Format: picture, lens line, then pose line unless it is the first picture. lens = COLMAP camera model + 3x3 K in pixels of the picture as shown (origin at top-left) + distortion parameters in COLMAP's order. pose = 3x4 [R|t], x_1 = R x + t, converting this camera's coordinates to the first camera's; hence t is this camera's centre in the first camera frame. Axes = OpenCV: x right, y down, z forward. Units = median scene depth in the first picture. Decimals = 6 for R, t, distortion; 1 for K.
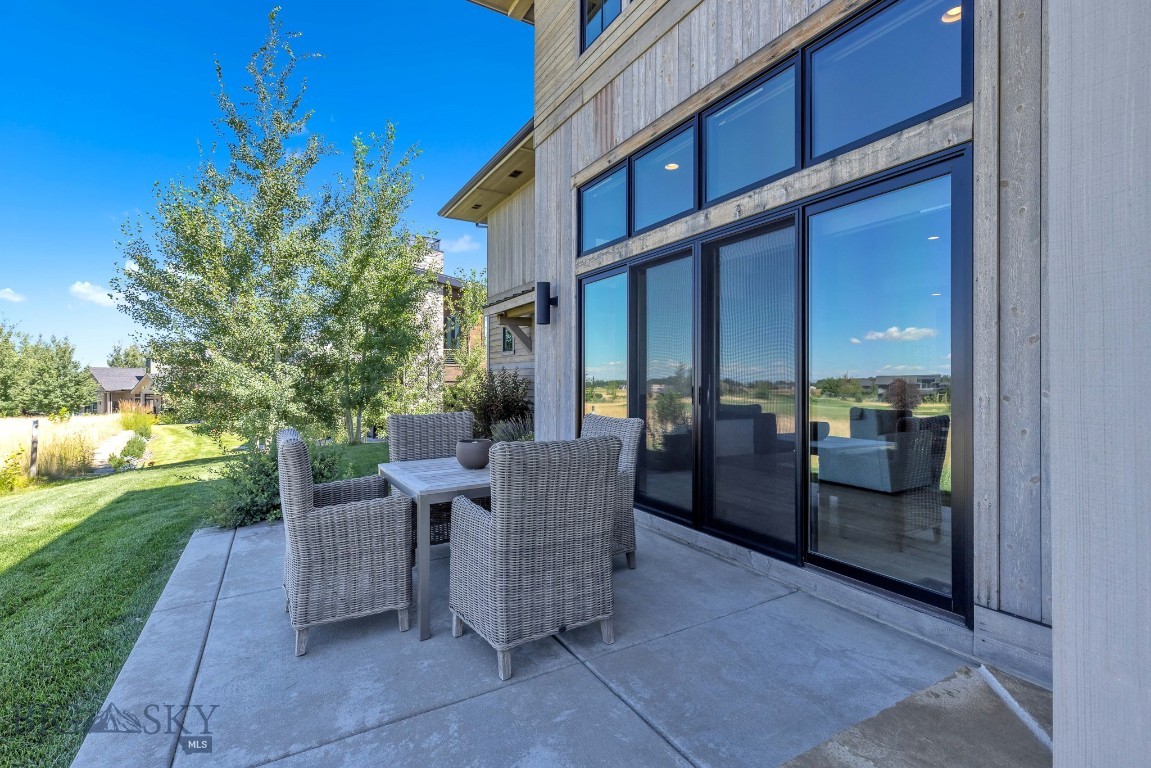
lens RADIAL K [[525.5, 0, 581.1], [0, 525.5, 377.1], [0, 0, 1]] dist [0.009956, 0.000071]
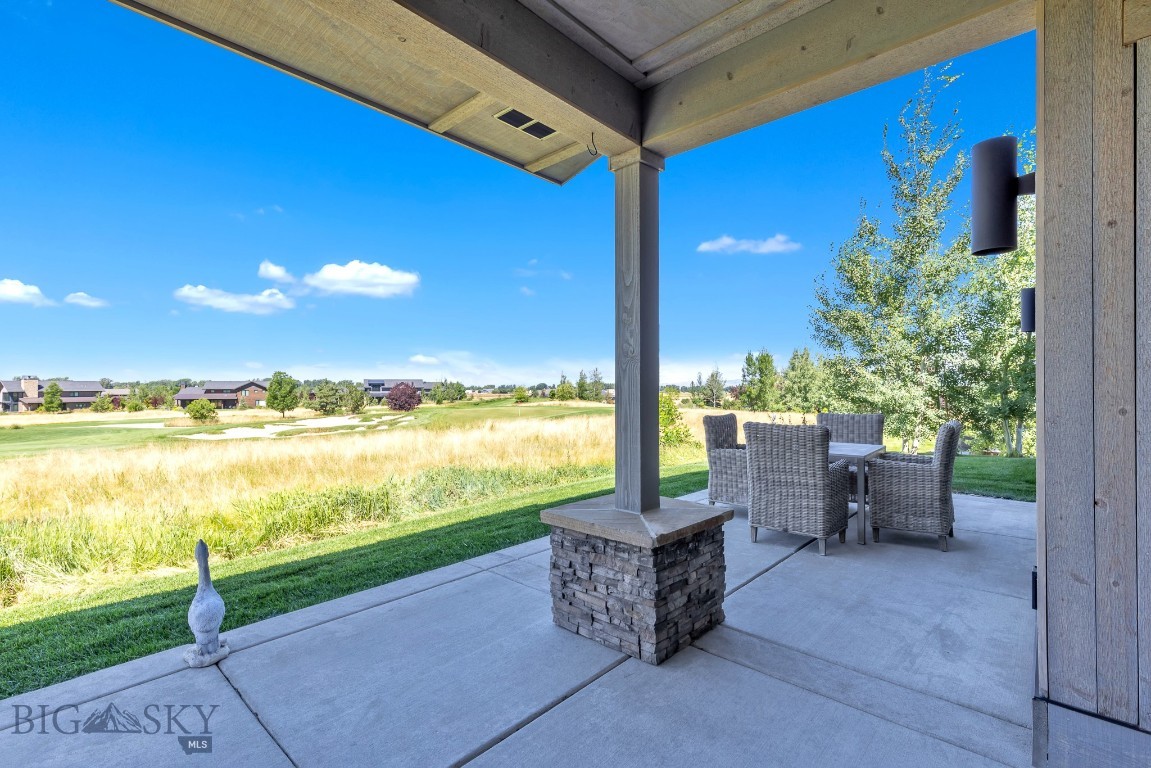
lens RADIAL K [[519.2, 0, 572.9], [0, 519.2, 382.9], [0, 0, 1]] dist [0.009673, 0.000020]
pose [[0.300974, -0.004718, -0.953621, 0.589831], [0.001768, 0.999989, -0.004390, -0.005577], [0.953631, -0.000365, 0.300979, -0.087723]]
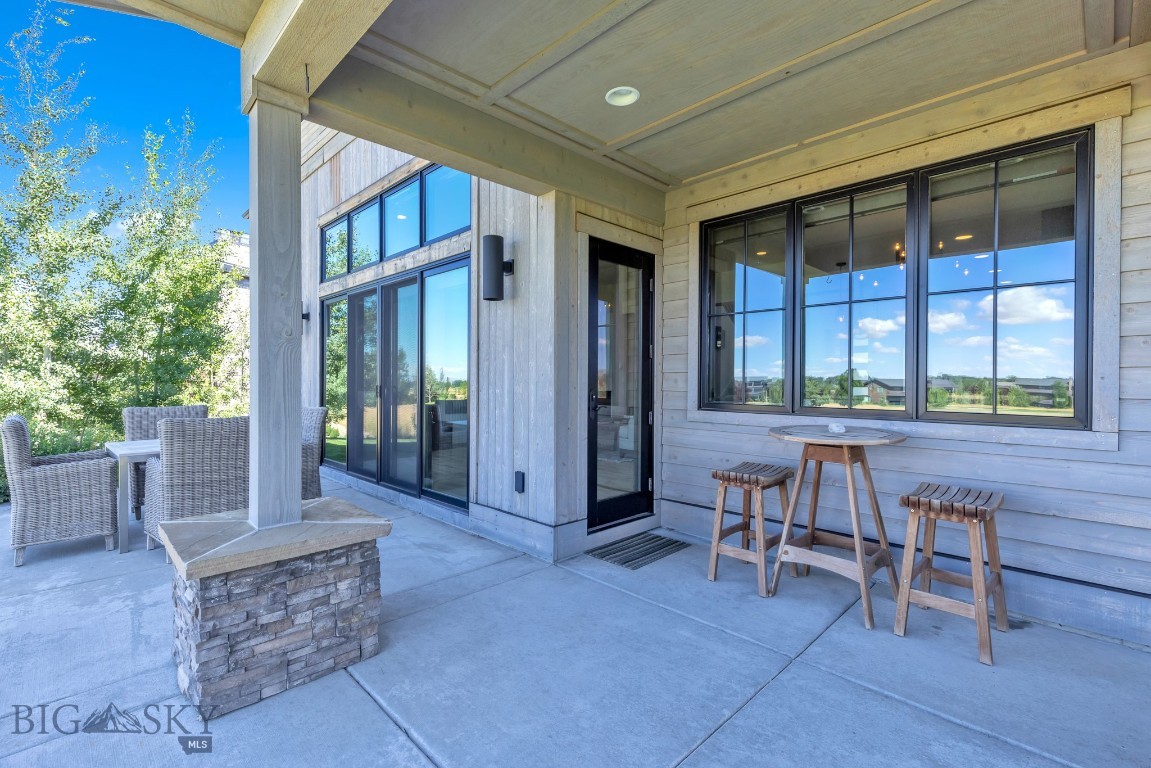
lens RADIAL K [[519.2, 0, 572.9], [0, 519.2, 382.9], [0, 0, 1]] dist [0.009673, 0.000020]
pose [[0.969628, 0.003455, 0.244560, 0.259642], [-0.005344, 0.999961, 0.007059, -0.000880], [-0.244526, -0.008152, 0.969608, -0.338127]]
